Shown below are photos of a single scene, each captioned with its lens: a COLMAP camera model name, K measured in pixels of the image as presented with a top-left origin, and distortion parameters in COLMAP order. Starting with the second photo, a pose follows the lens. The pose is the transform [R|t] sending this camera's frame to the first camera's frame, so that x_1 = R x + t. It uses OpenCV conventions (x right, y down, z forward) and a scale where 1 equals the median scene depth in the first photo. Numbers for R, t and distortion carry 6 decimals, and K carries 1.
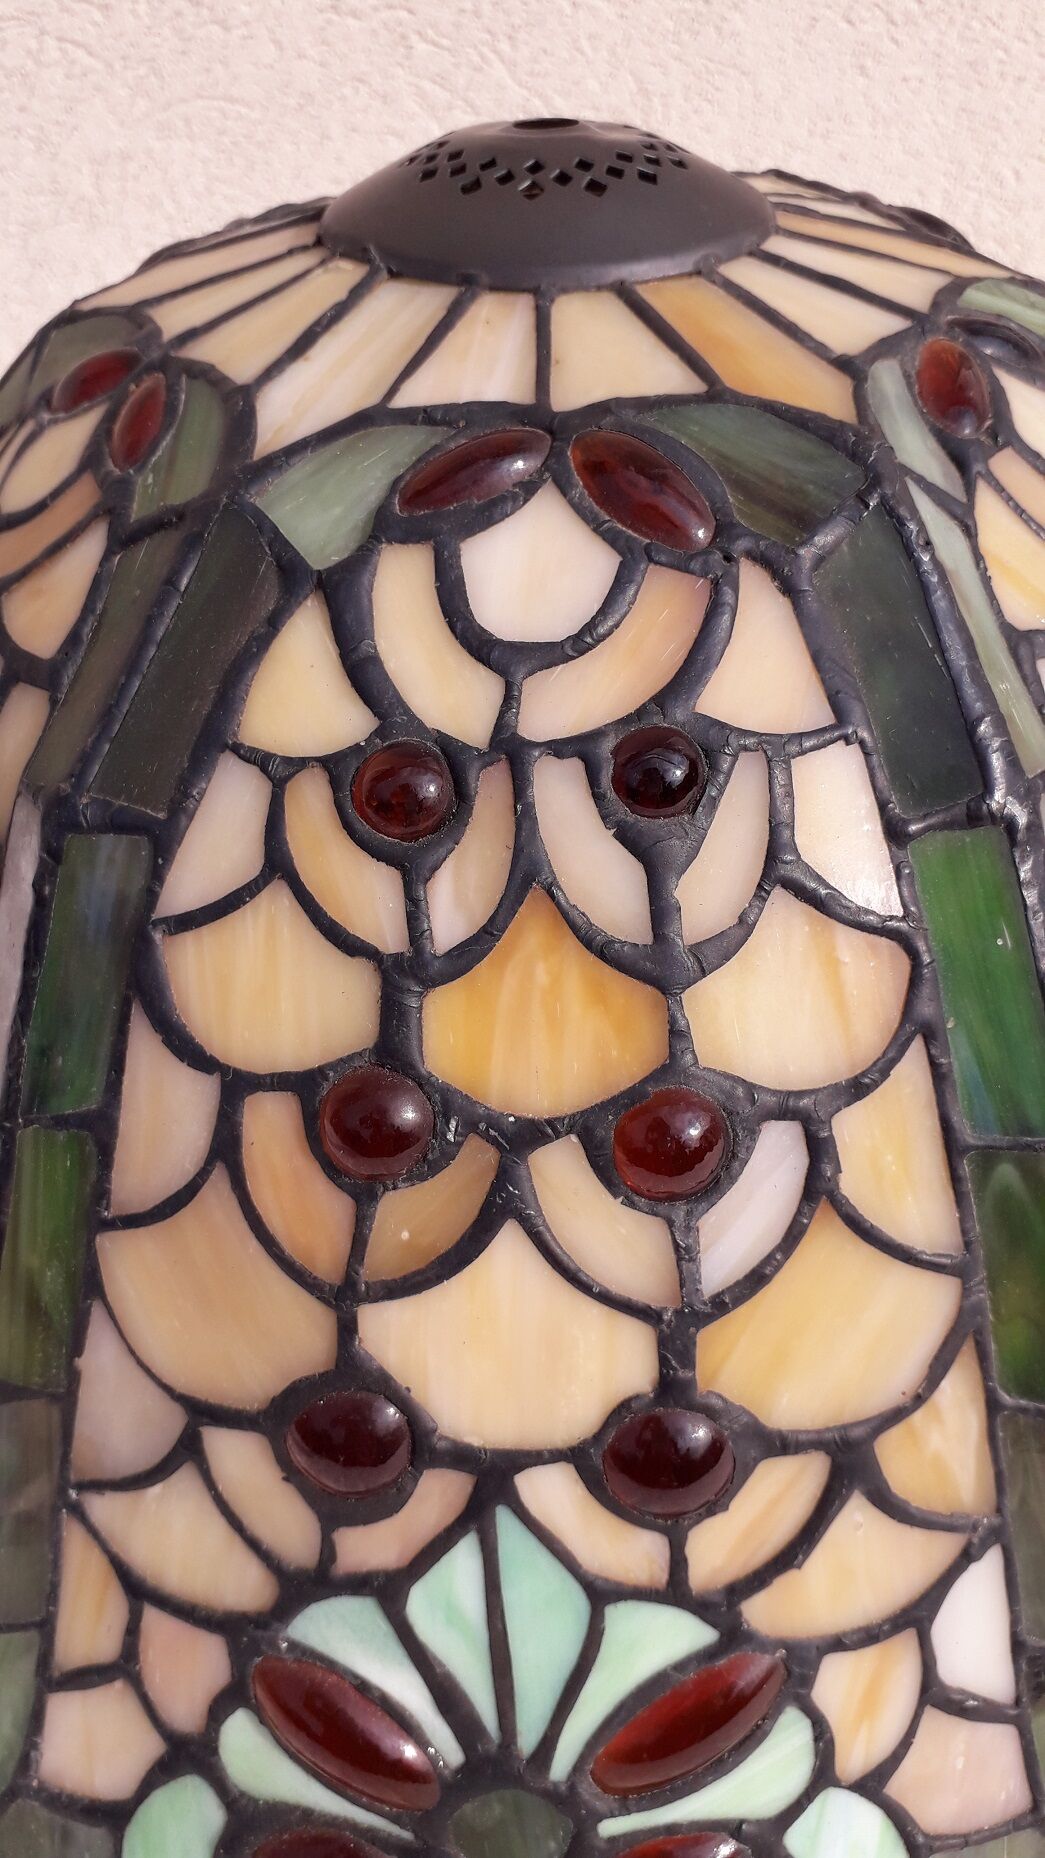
lens RADIAL K [[1547.3, 0, 510.3], [0, 1547.3, 931.0], [0, 0, 1]] dist [0.216198, -0.563899]
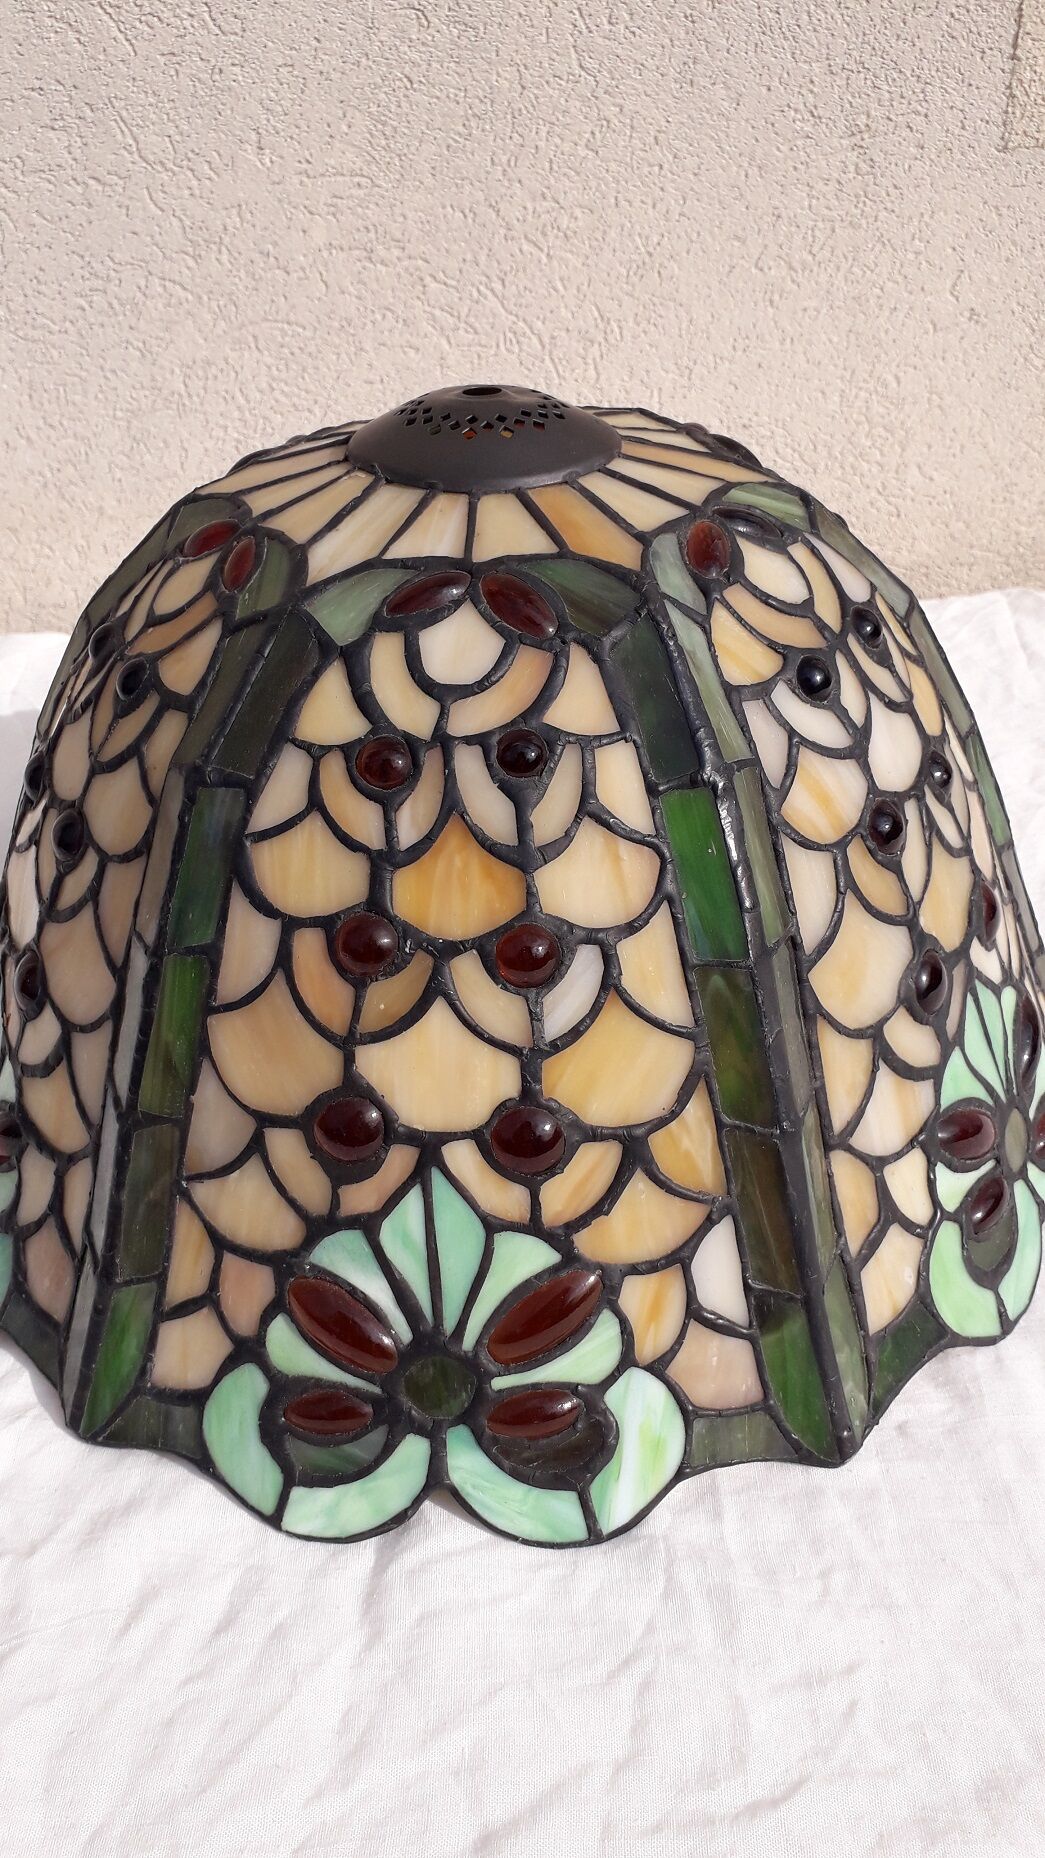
lens RADIAL K [[1547.3, 0, 510.3], [0, 1547.3, 931.0], [0, 0, 1]] dist [0.216198, -0.563899]
pose [[0.999726, 0.010416, -0.020969, 0.113763], [-0.012124, 0.996472, -0.083045, 0.243801], [0.020030, 0.083276, 0.996325, -0.763396]]
